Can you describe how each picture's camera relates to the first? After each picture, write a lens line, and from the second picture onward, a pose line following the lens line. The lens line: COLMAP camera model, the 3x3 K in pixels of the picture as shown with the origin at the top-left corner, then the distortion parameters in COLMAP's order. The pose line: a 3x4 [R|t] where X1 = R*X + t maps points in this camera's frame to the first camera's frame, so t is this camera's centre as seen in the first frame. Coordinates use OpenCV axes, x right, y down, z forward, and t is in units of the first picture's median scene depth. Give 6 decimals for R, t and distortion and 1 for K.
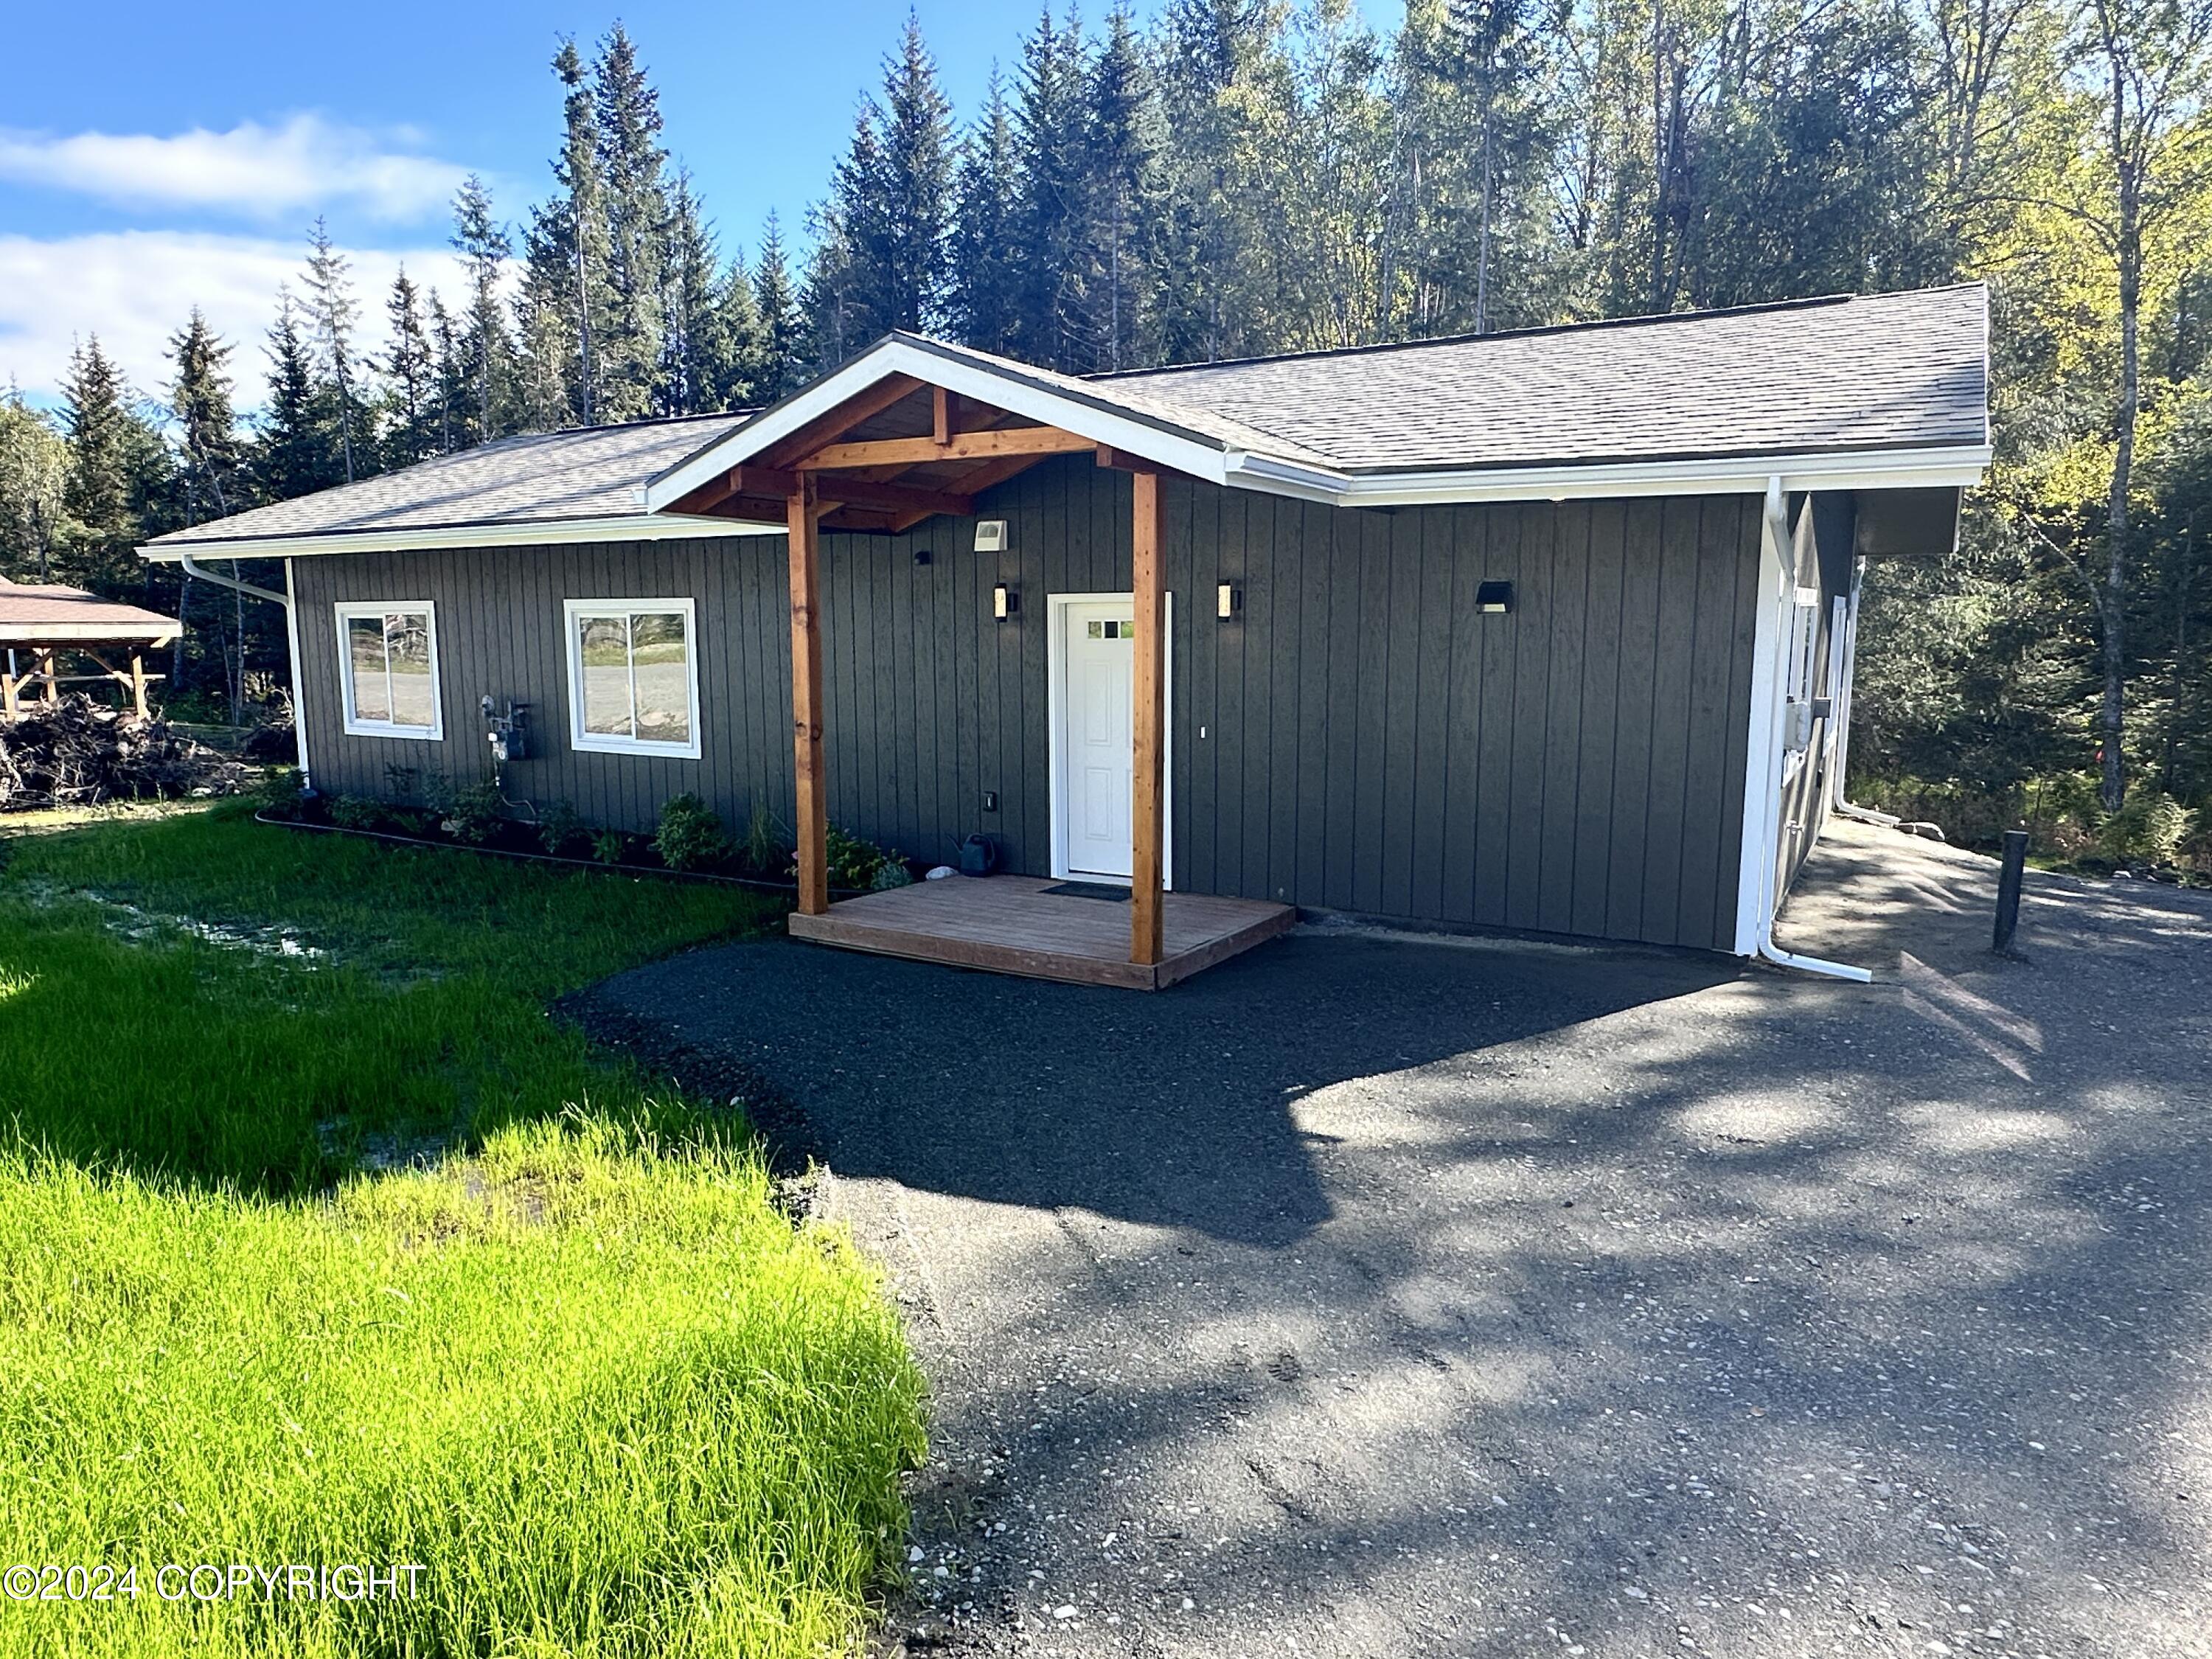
lens RADIAL K [[1414.7, 0, 1100.1], [0, 1414.7, 821.9], [0, 0, 1]] dist [-0.000640, 0.001016]
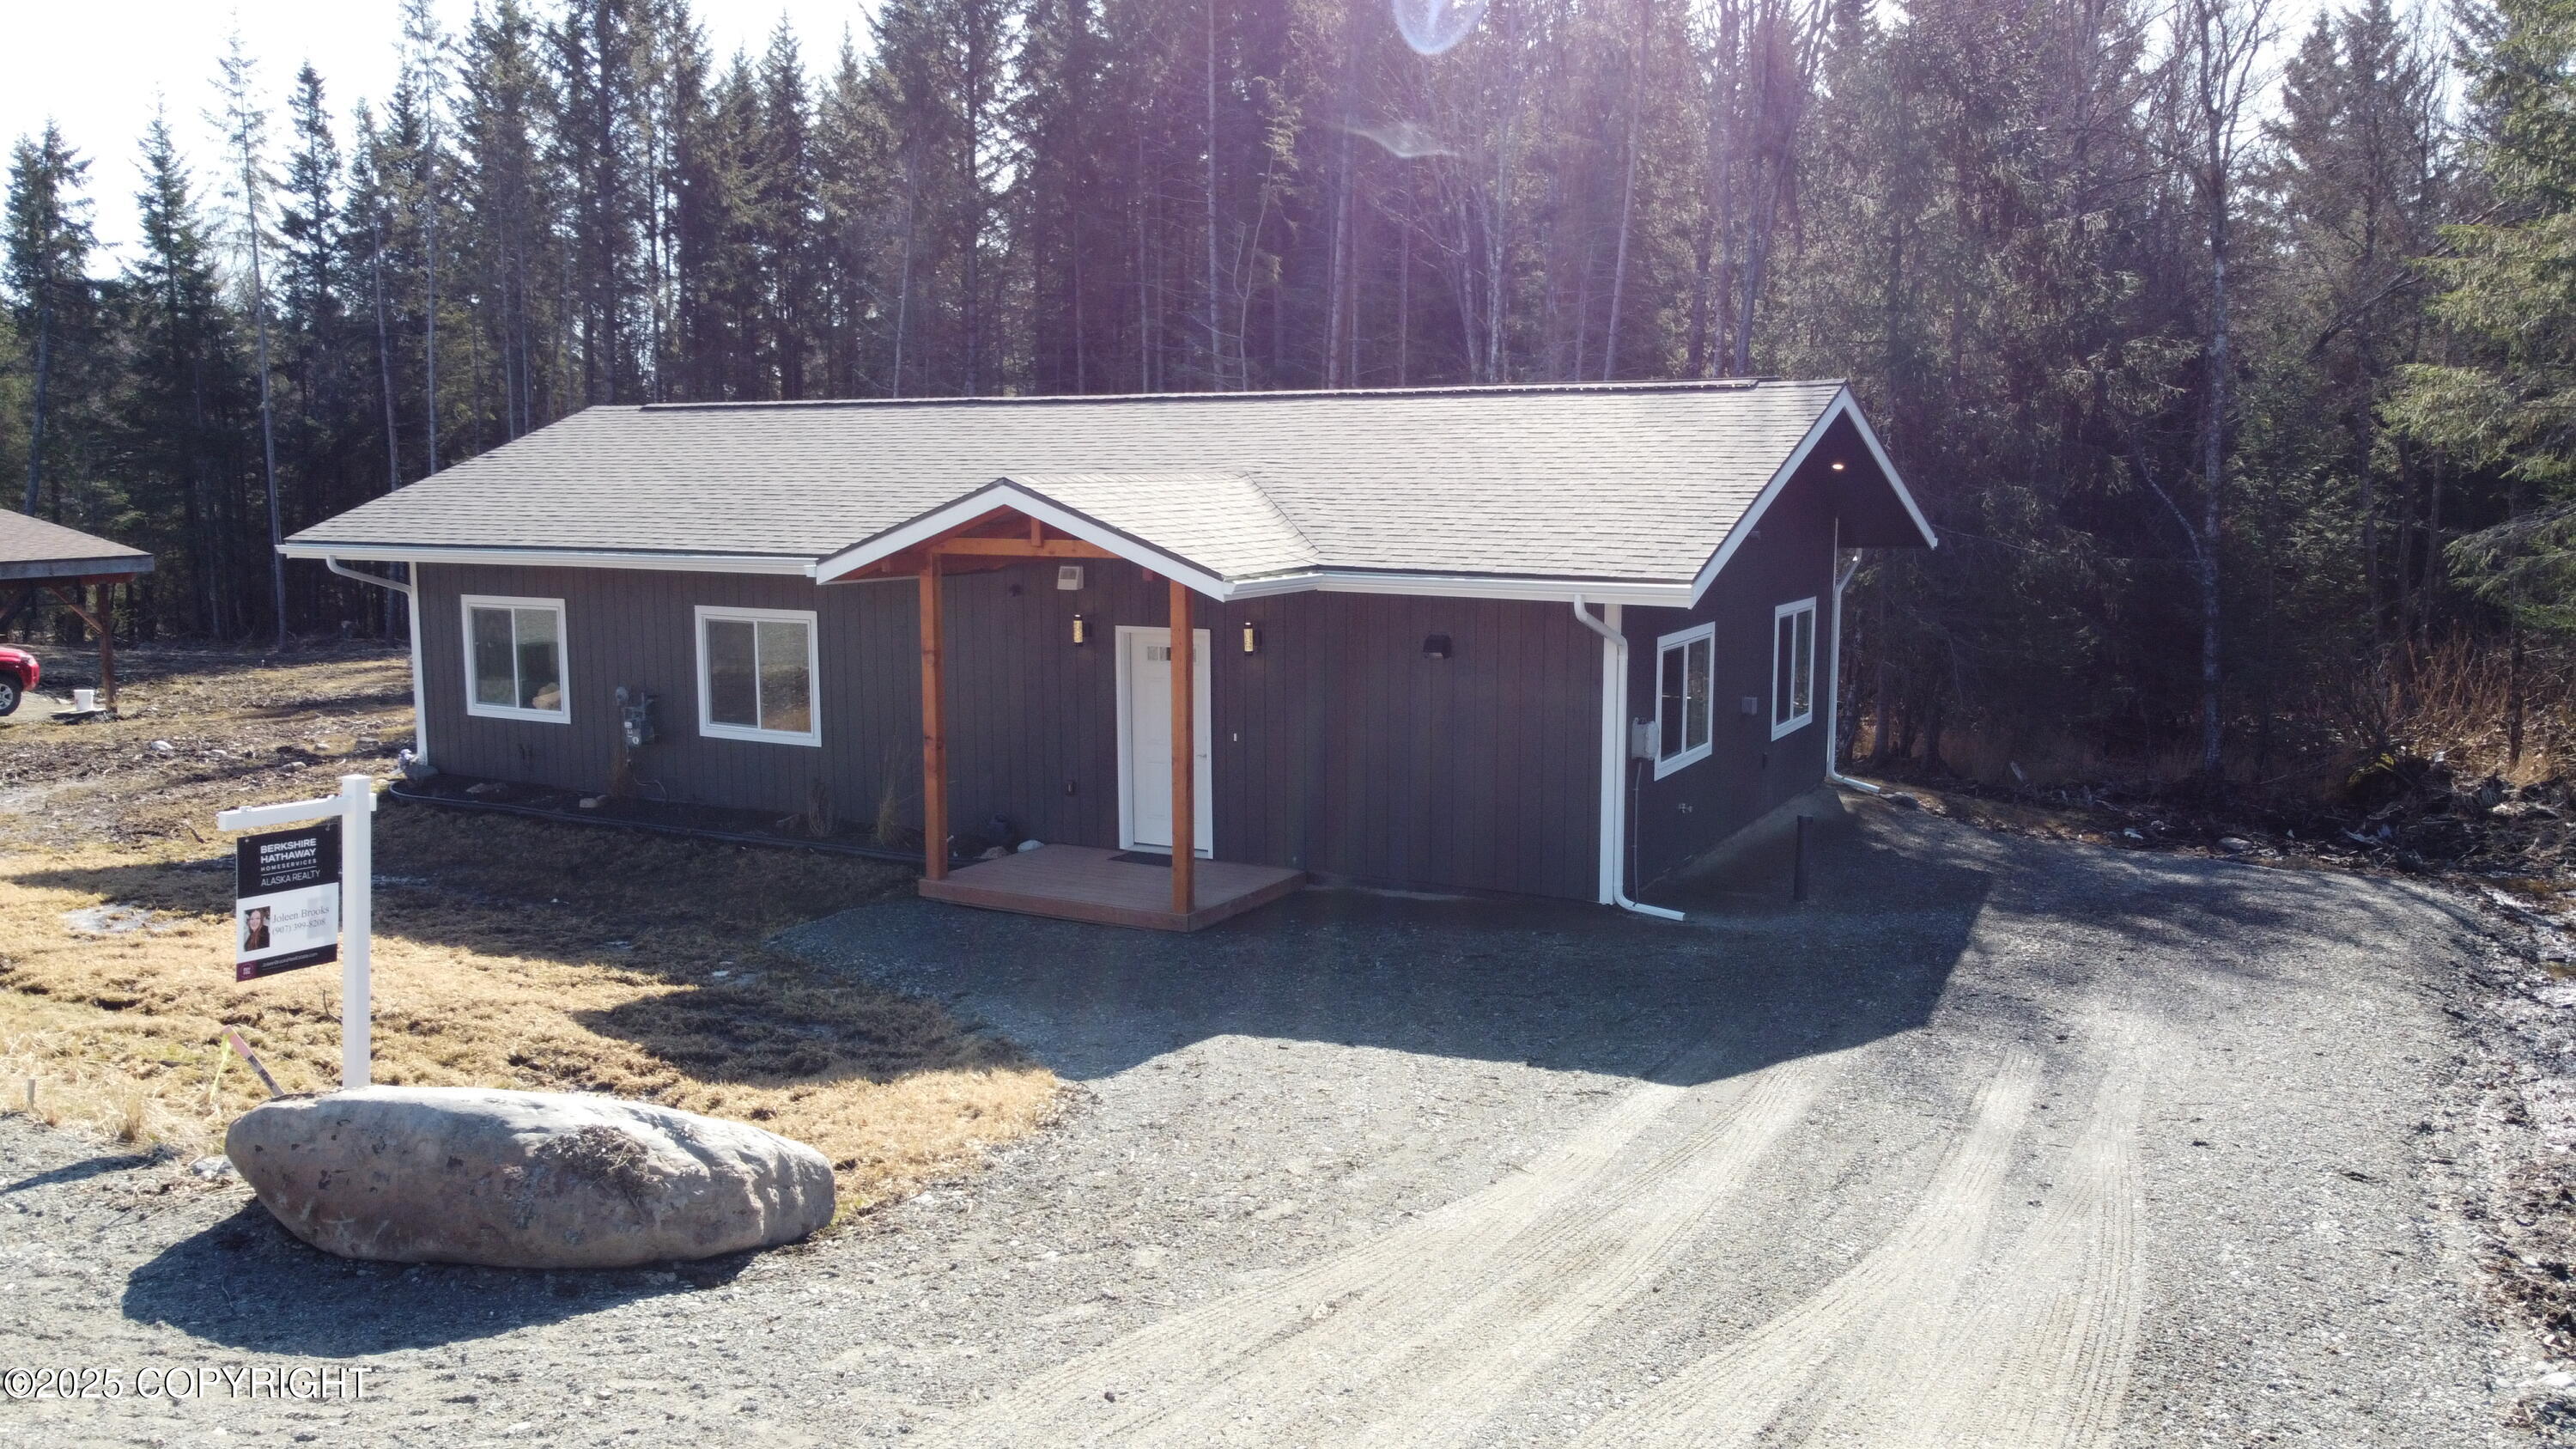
lens RADIAL K [[1910.2, 0, 1302.6], [0, 1910.2, 717.7], [0, 0, 1]] dist [0.003497, -0.009354]
pose [[0.998885, -0.003947, 0.047047, 0.036989], [0.004704, 0.999861, -0.015977, -0.037360], [-0.046978, 0.016181, 0.998765, -0.536486]]
